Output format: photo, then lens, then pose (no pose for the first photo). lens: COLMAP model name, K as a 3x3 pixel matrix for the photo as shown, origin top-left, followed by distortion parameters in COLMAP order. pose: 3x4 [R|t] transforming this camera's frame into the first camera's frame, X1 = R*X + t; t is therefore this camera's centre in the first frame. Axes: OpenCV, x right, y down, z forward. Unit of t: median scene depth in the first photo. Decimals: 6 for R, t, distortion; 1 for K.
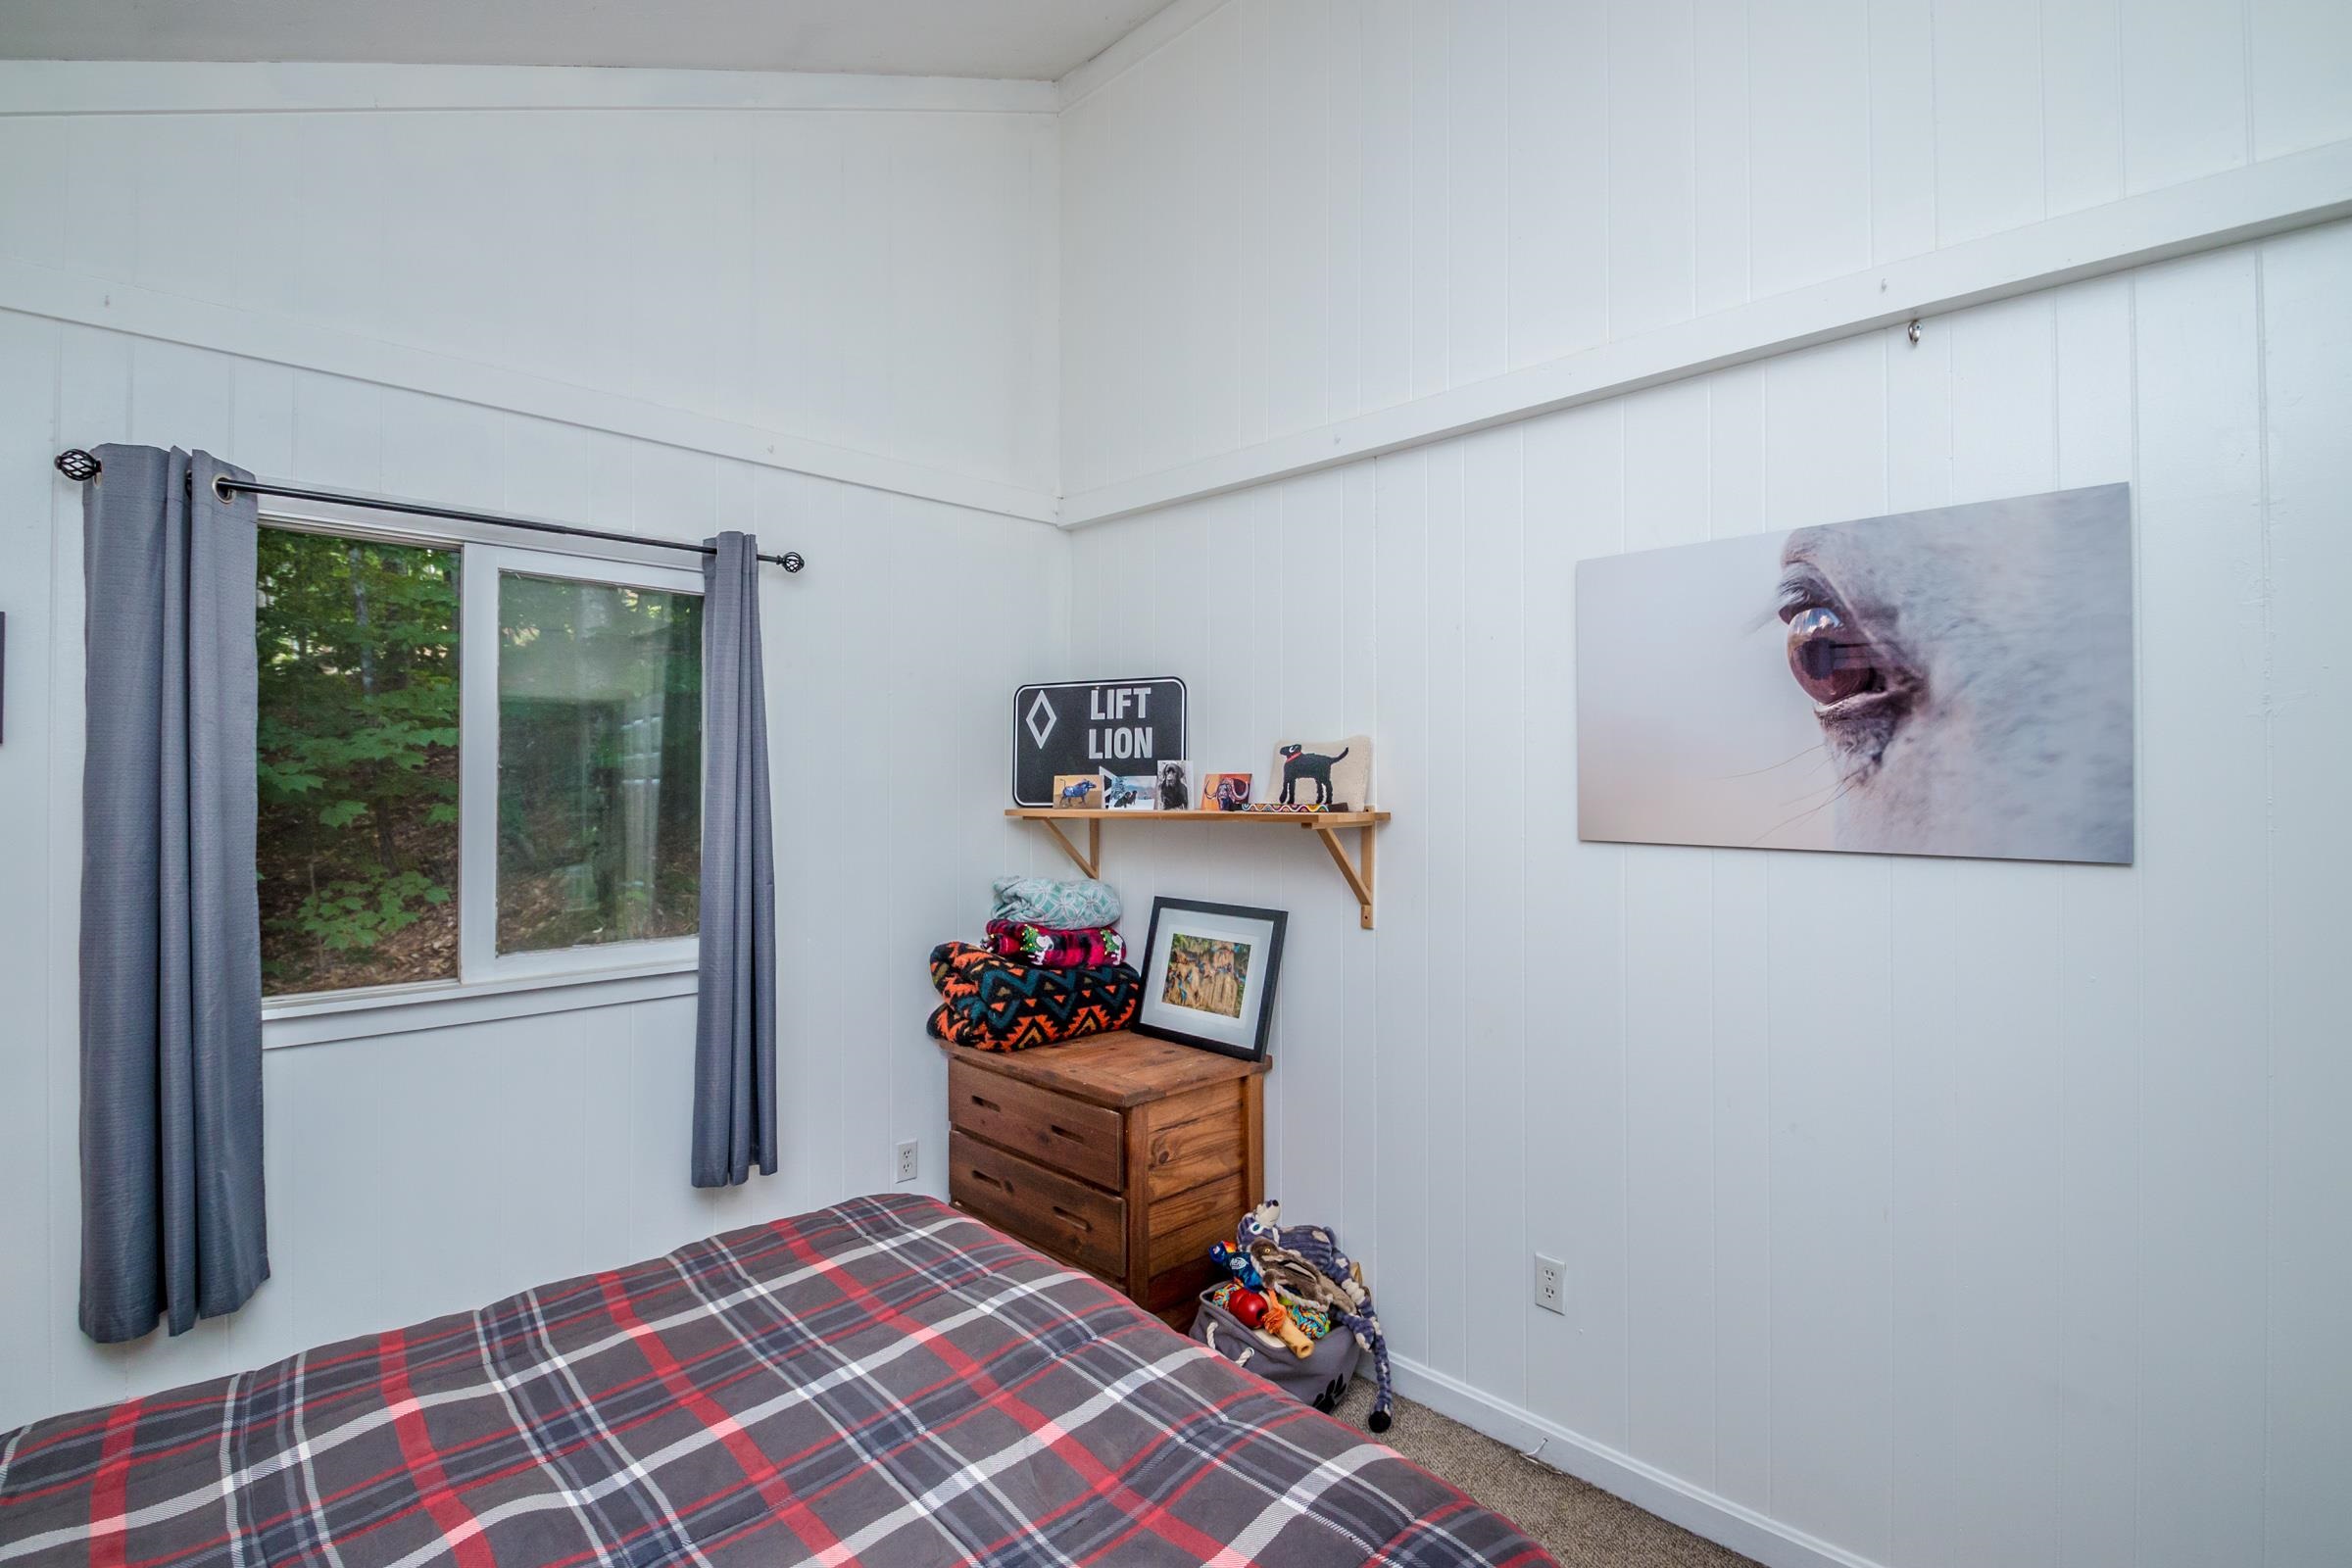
lens RADIAL K [[1086.4, 0, 1176.5], [0, 1086.4, 761.4], [0, 0, 1]] dist [-0.030931, -0.000353]
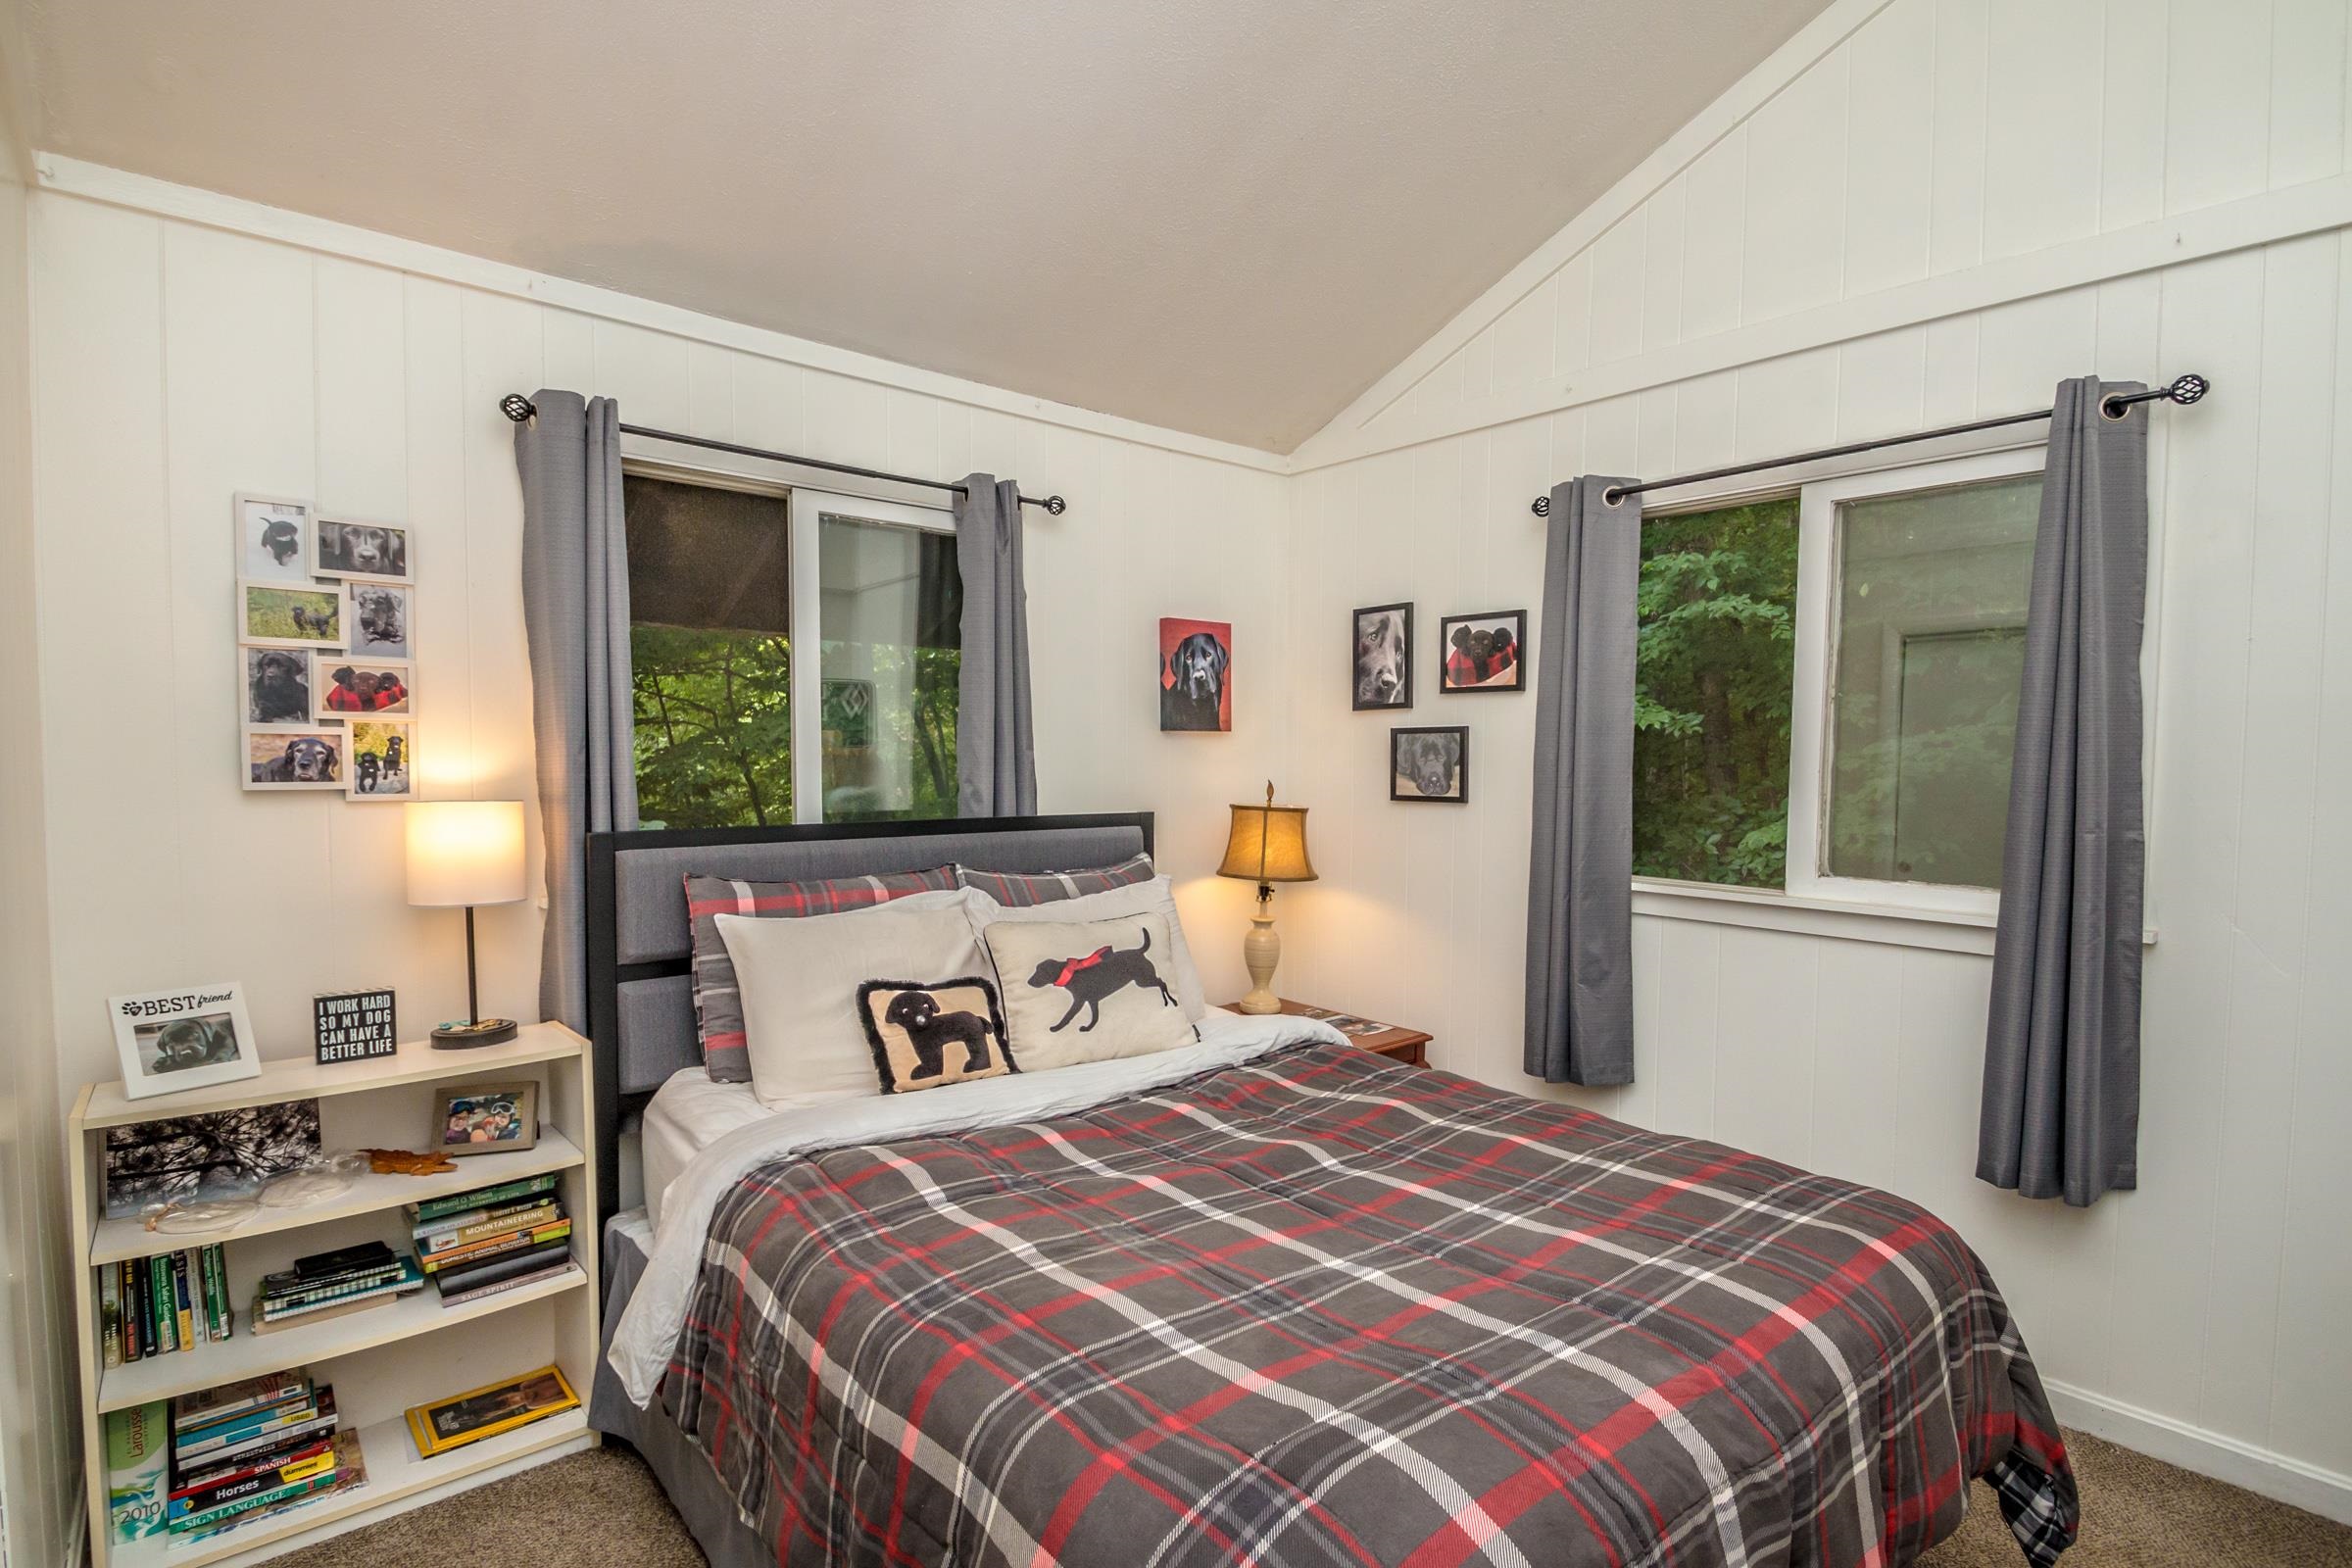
lens RADIAL K [[1119.4, 0, 1178.2], [0, 1119.4, 820.8], [0, 0, 1]] dist [0.001696, 0.000166]
pose [[-0.064038, 0.059340, -0.996182, 0.625854], [-0.000295, 0.998229, 0.059481, 0.077595], [0.997947, 0.004103, -0.063907, 0.563426]]
